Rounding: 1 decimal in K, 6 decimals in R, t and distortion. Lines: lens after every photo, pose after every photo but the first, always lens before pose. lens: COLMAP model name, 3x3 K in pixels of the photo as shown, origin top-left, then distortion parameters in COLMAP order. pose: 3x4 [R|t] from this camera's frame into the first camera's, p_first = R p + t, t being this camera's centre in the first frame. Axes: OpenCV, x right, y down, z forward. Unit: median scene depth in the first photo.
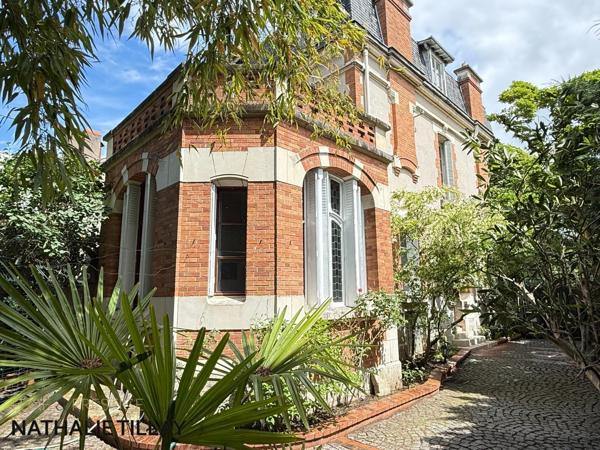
lens RADIAL K [[397.8, 0, 300.0], [0, 397.8, 225.0], [0, 0, 1]] dist [0.000417, -0.000813]
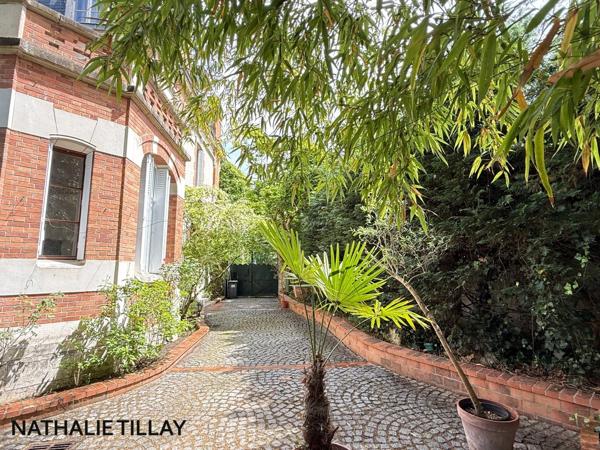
lens RADIAL K [[397.8, 0, 300.0], [0, 397.8, 225.0], [0, 0, 1]] dist [0.000417, -0.000813]
pose [[0.573927, 0.112774, 0.811104, -0.631595], [-0.140958, 0.989293, -0.037809, 0.045645], [-0.806684, -0.092632, 0.583678, -0.049185]]
